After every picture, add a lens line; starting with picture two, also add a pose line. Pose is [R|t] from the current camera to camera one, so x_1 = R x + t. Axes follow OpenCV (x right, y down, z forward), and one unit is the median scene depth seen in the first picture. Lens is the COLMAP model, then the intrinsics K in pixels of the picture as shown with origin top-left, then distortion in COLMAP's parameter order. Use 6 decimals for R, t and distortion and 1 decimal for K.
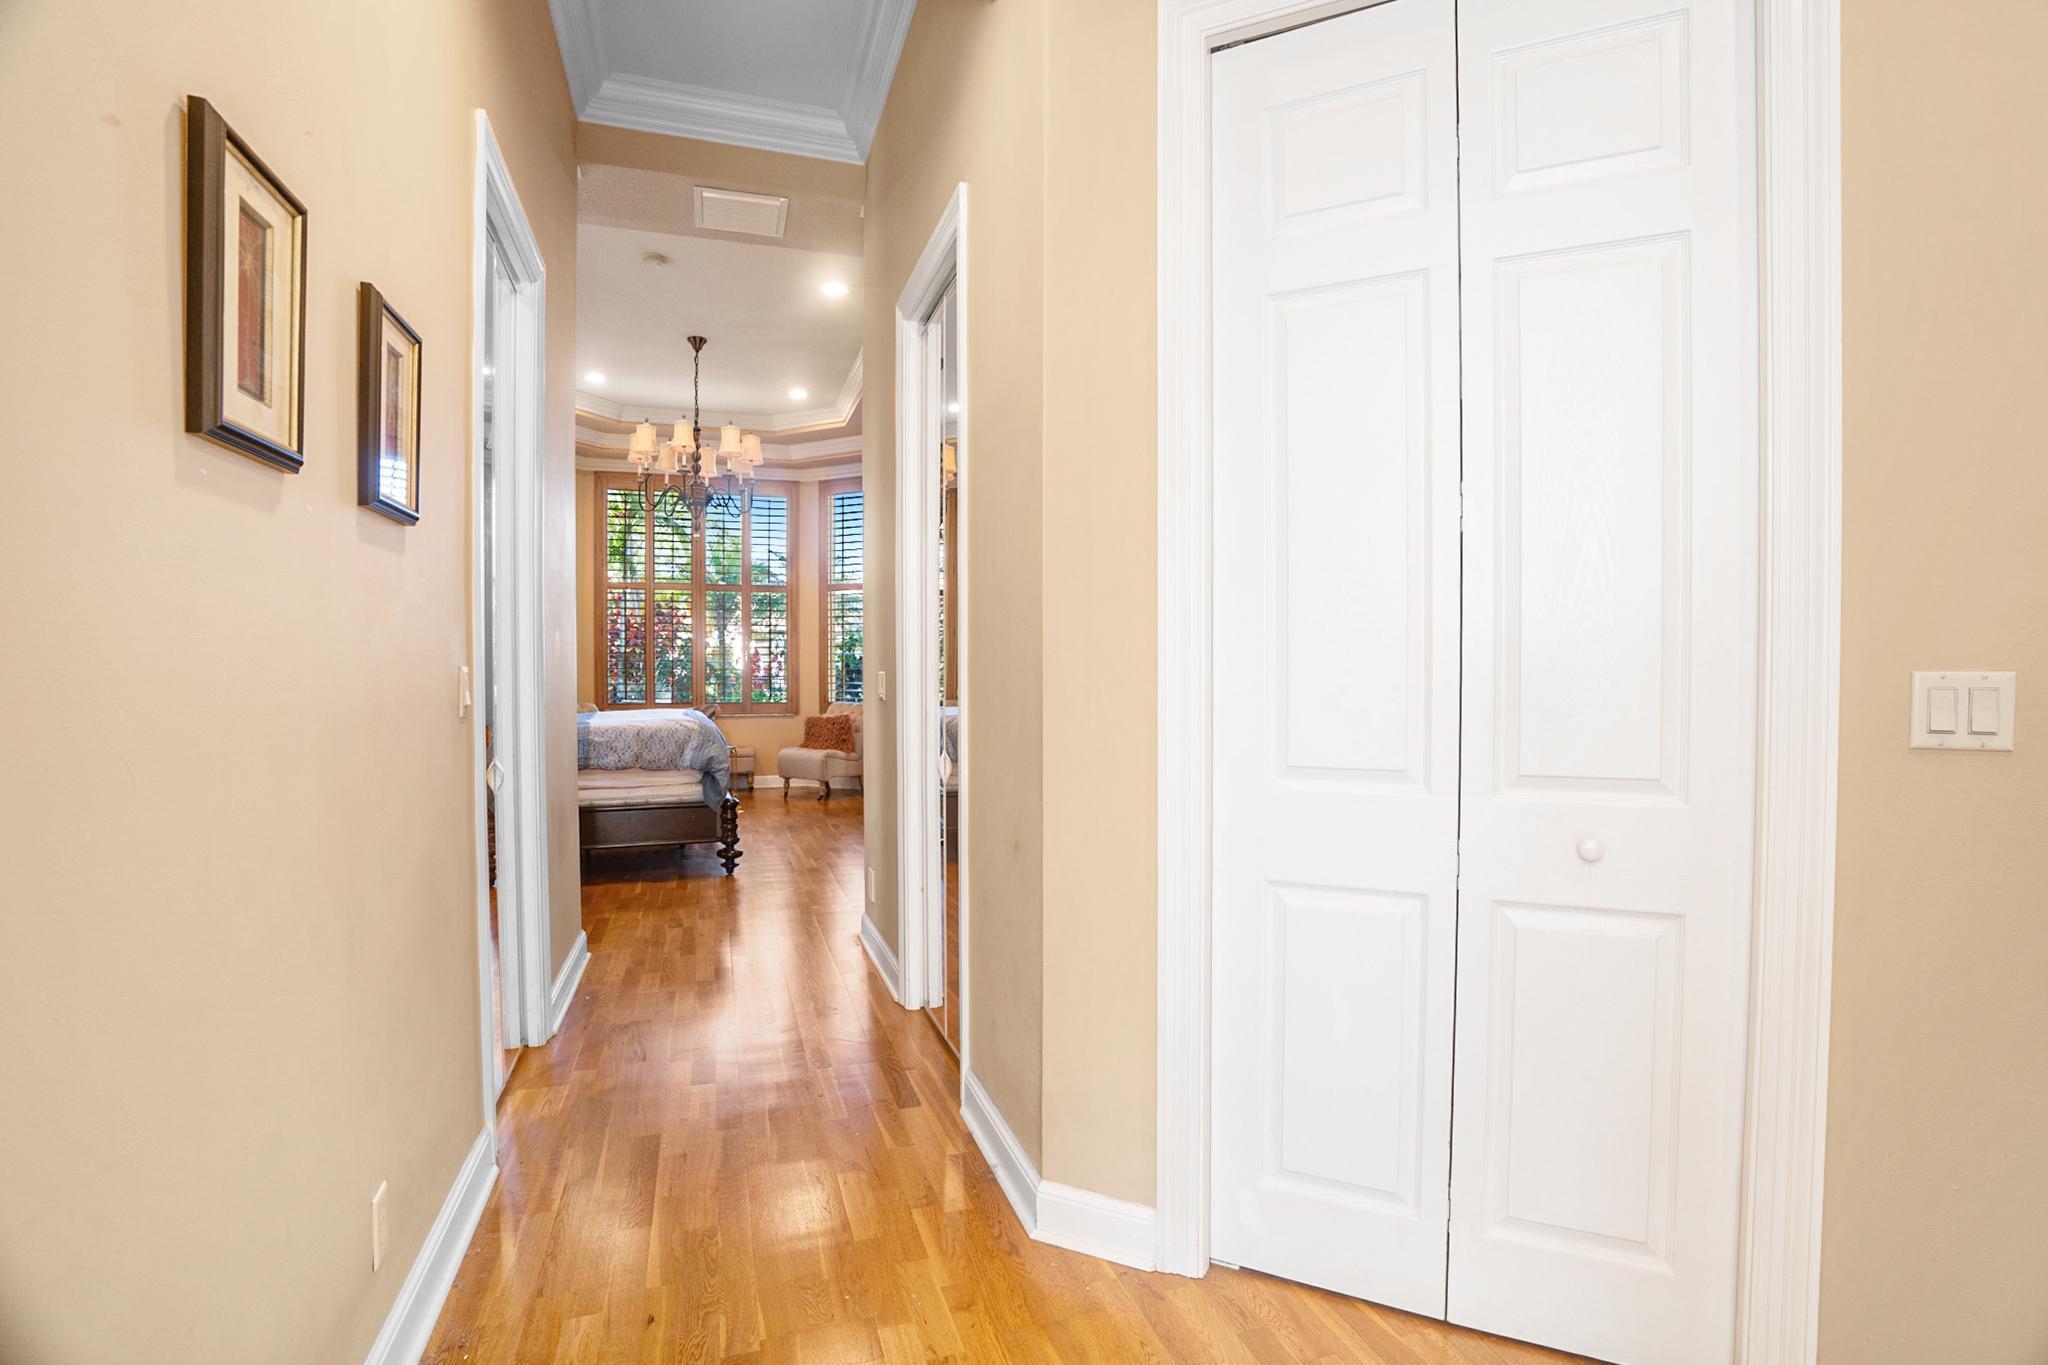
lens RADIAL K [[944.5, 0, 1019.3], [0, 944.5, 702.1], [0, 0, 1]] dist [-0.070824, 0.025801]
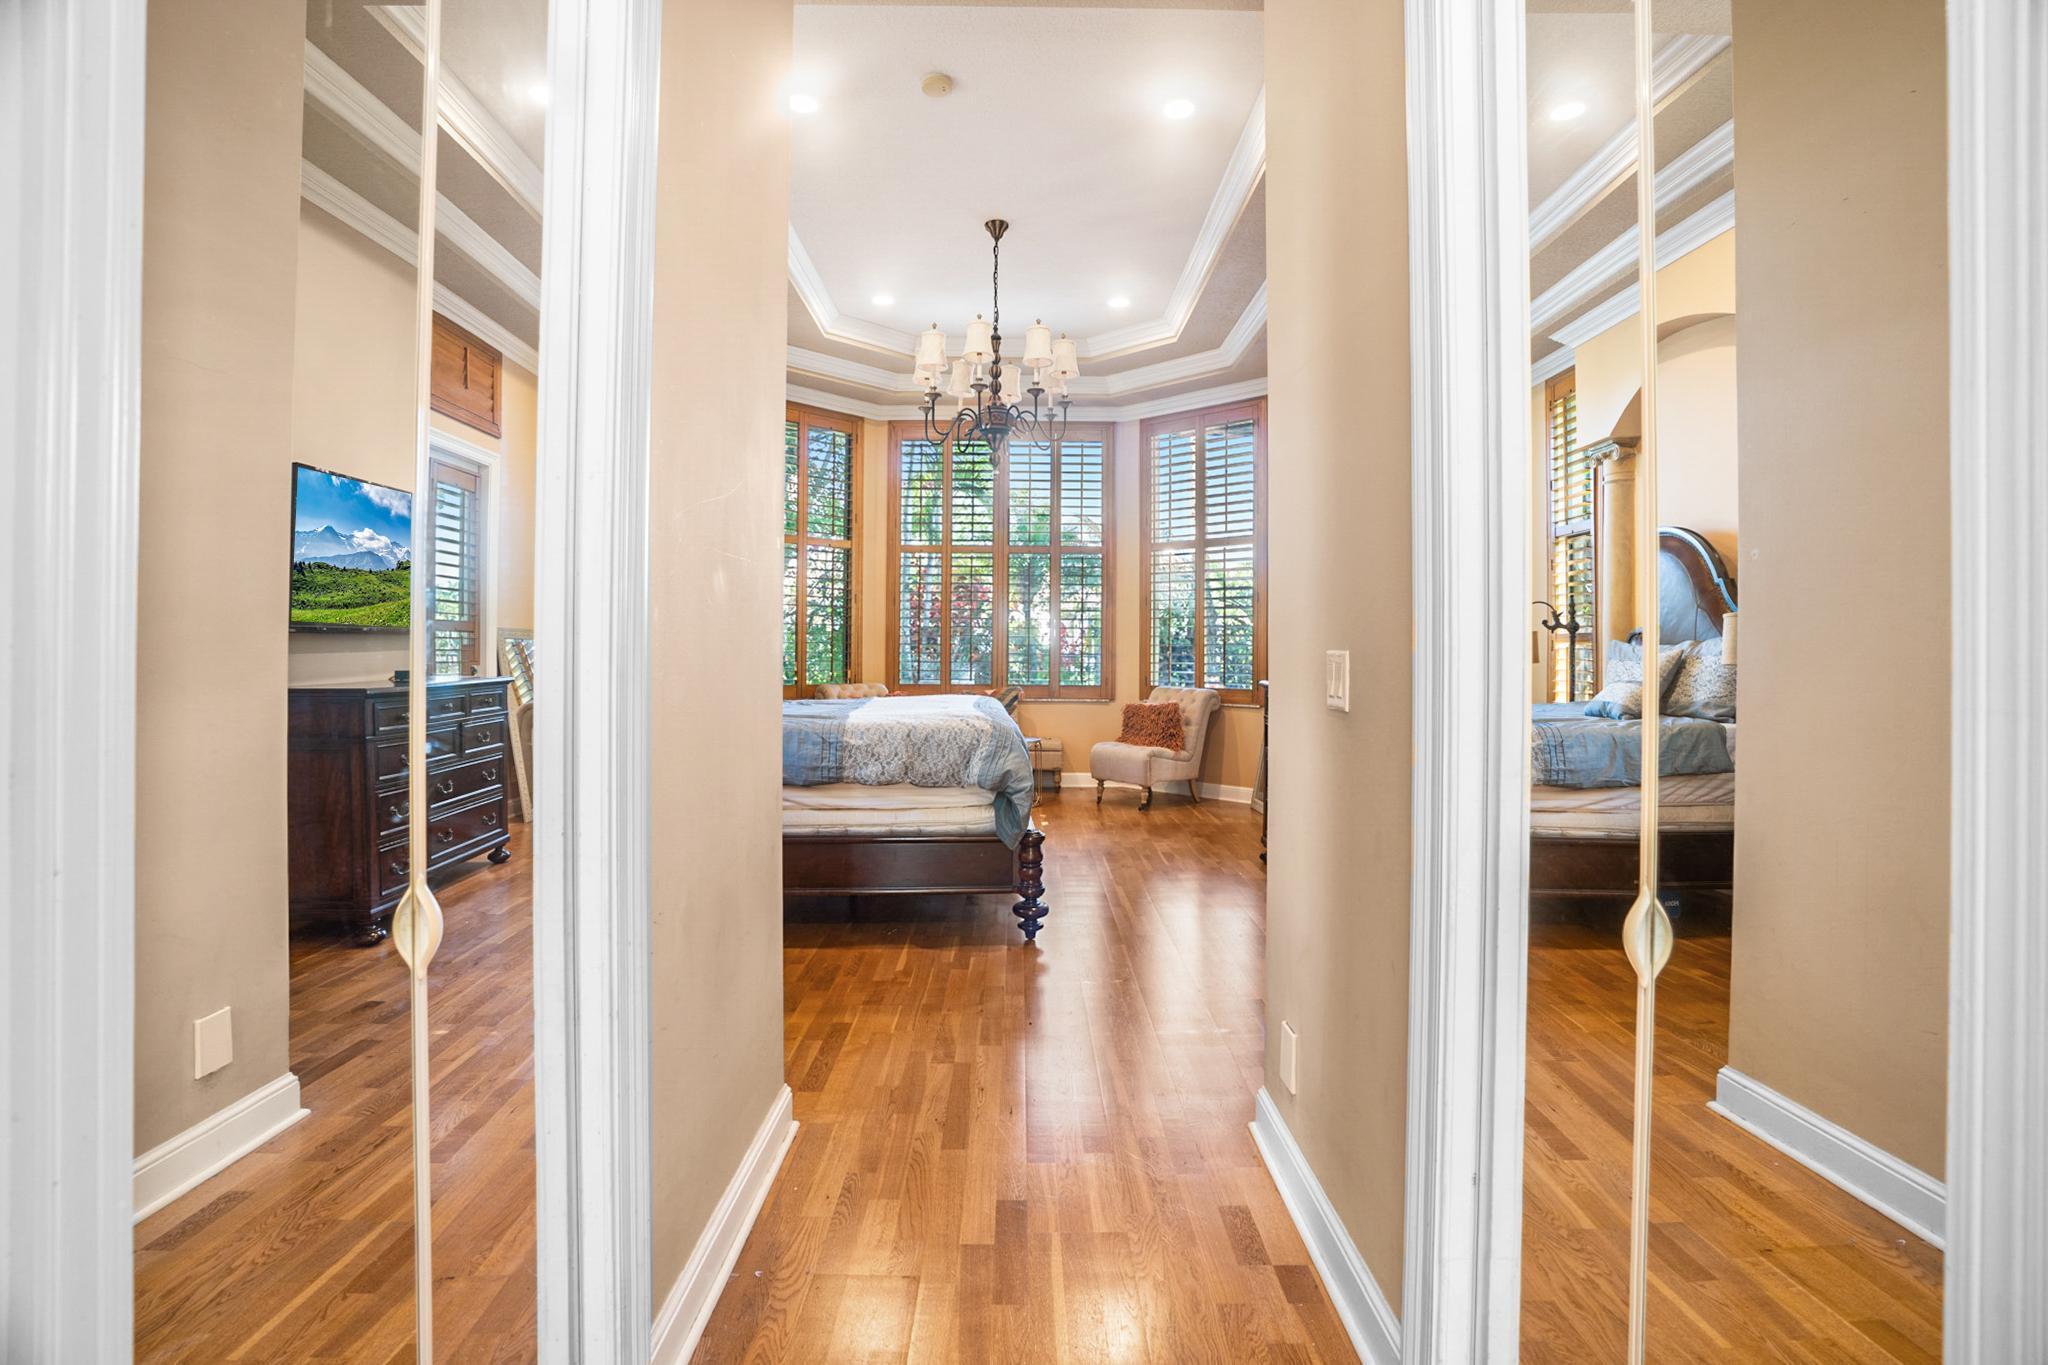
lens RADIAL K [[953.2, 0, 1027.9], [0, 953.2, 672.8], [0, 0, 1]] dist [-0.066239, 0.000756]
pose [[0.953273, 0.010866, -0.301915, -0.081353], [-0.013142, 0.999898, -0.005507, -0.008410], [0.301825, 0.009218, 0.953319, 0.264469]]
